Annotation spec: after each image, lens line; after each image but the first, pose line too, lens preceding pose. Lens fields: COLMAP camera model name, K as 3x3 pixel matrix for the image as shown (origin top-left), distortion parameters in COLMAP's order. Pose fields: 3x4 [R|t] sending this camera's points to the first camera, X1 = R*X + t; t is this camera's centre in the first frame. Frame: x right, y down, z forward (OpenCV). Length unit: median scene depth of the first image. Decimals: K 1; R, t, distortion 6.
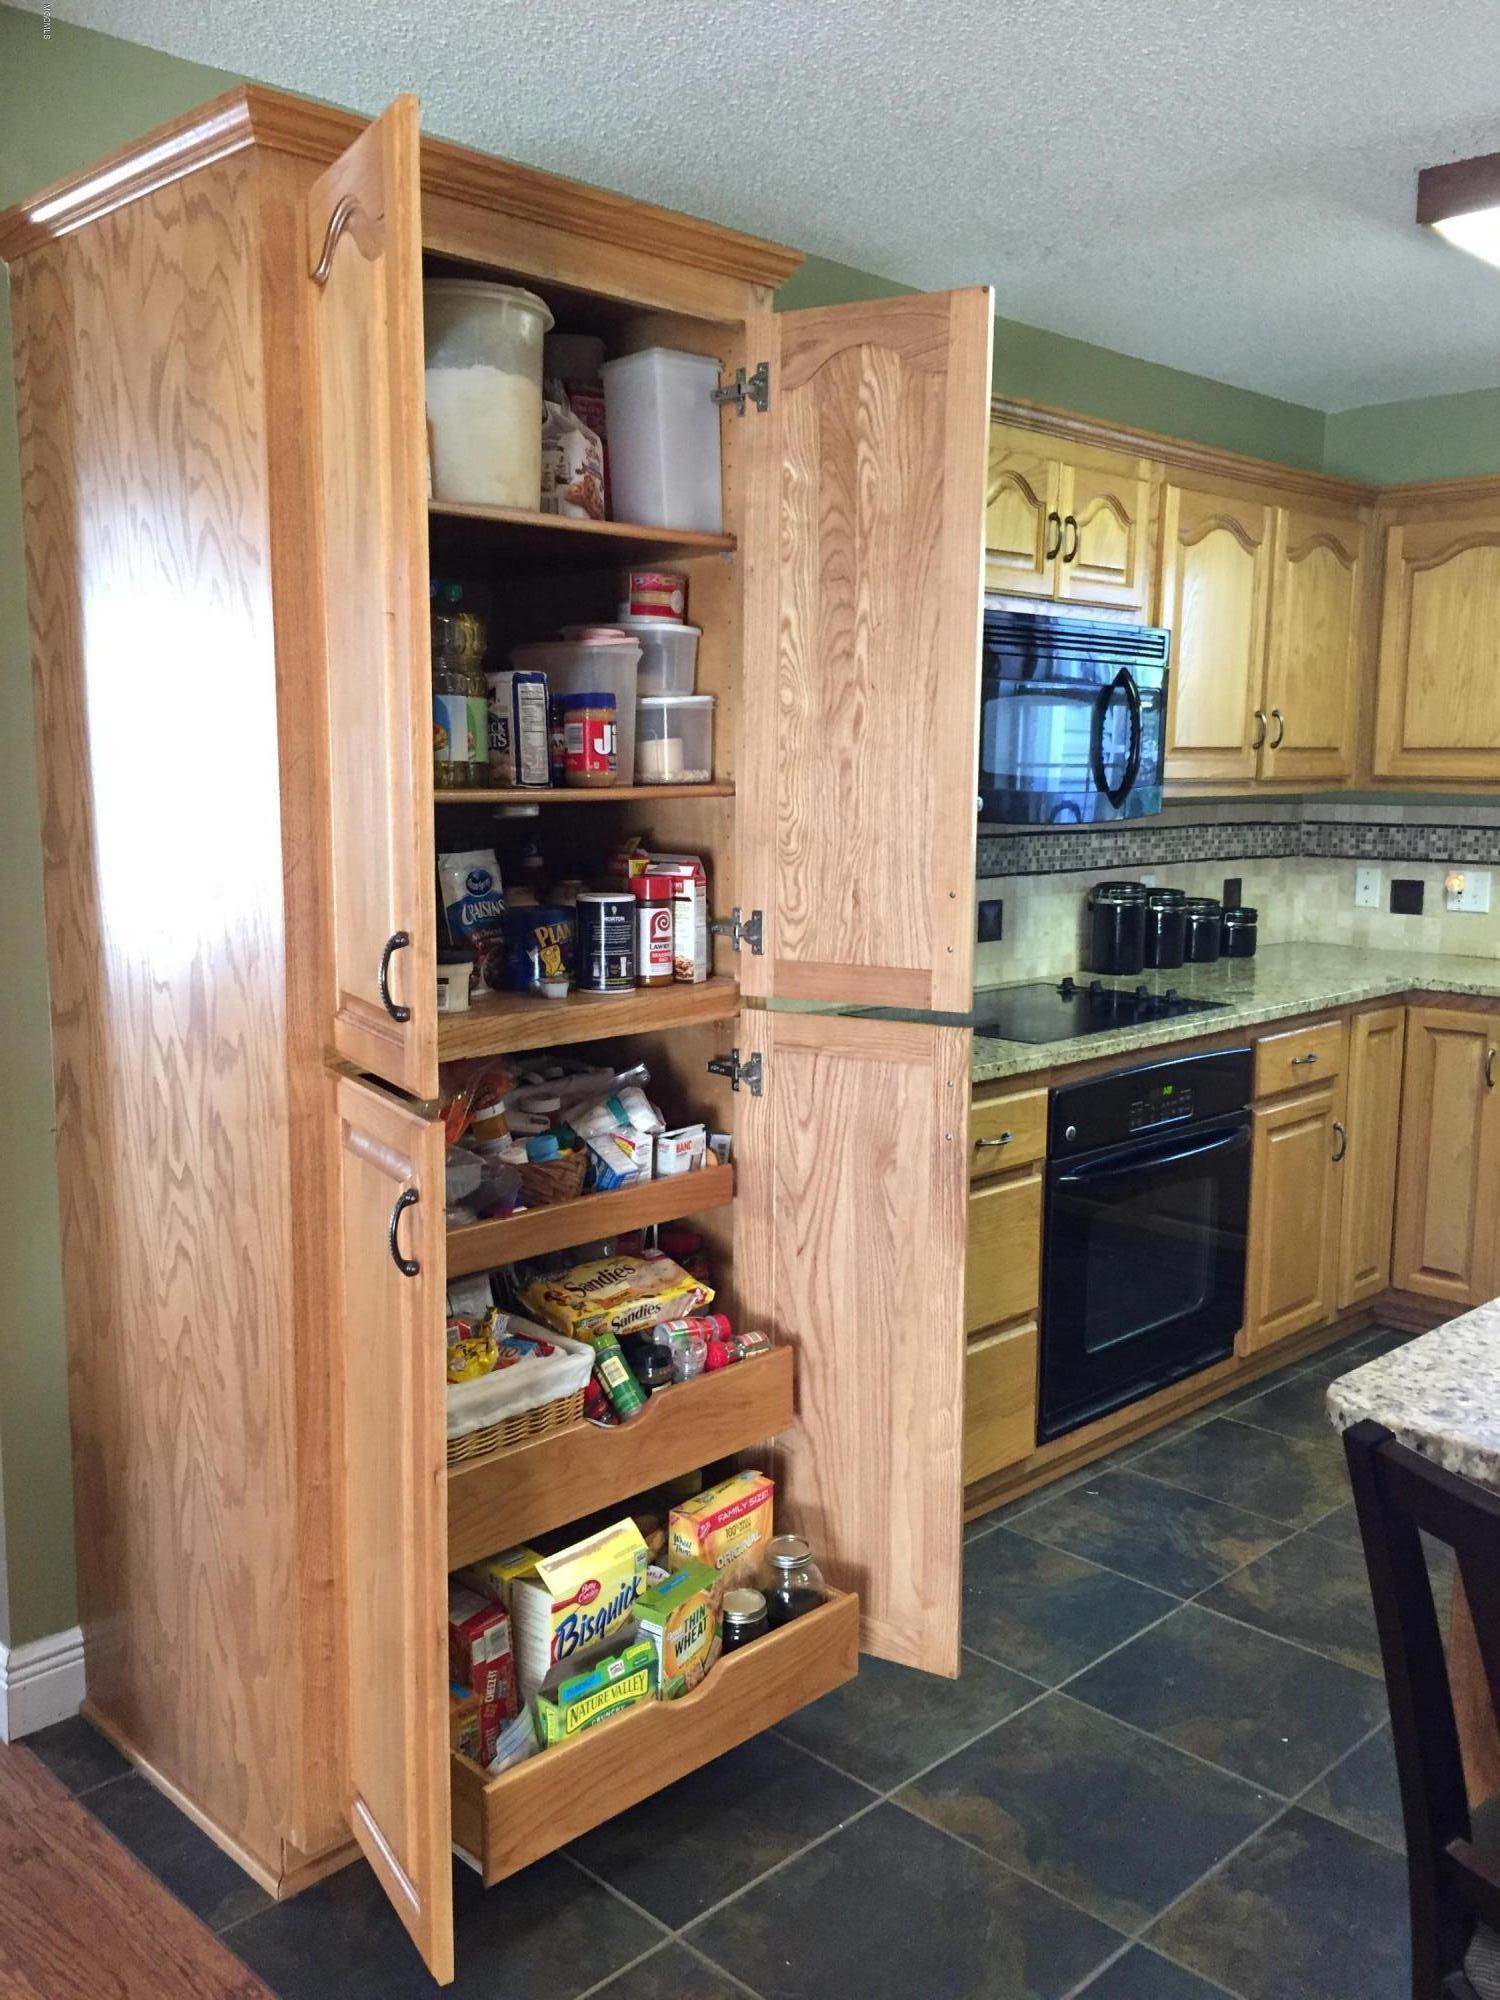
lens RADIAL K [[1704.6, 0, 751.1], [0, 1704.6, 994.8], [0, 0, 1]] dist [0.076472, -0.095095]
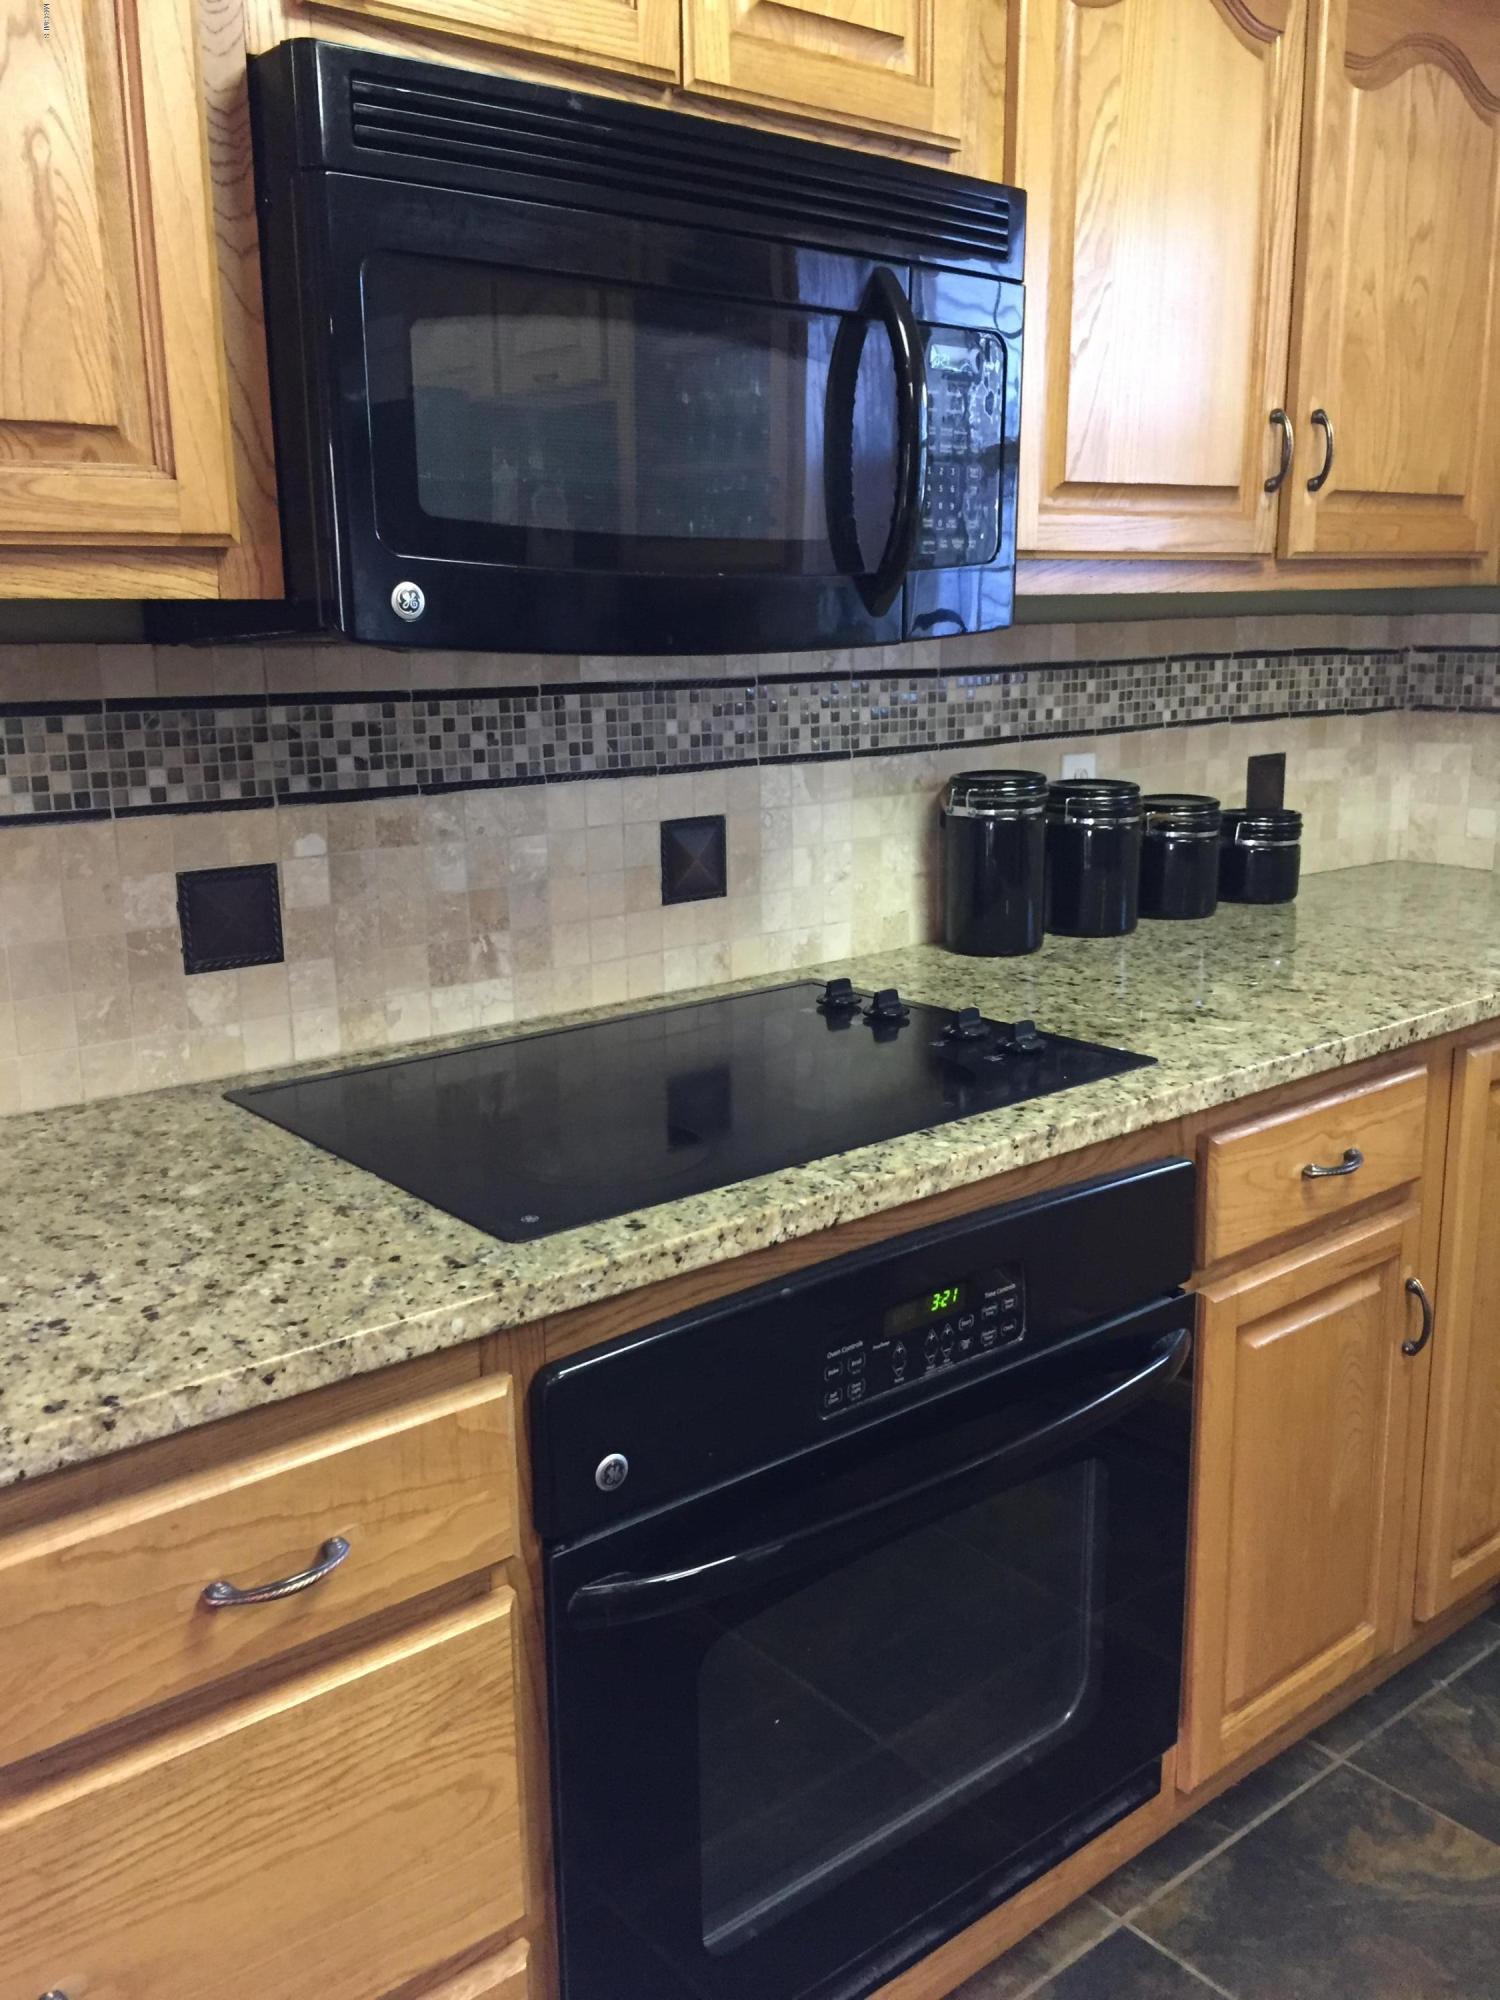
lens RADIAL K [[1704.6, 0, 759.1], [0, 1704.6, 997.6], [0, 0, 1]] dist [0.076472, -0.095095]
pose [[0.994856, 0.001938, -0.101282, 0.204762], [0.006746, 0.996330, 0.085324, -0.044699], [0.101076, -0.085568, 0.991192, 0.504218]]
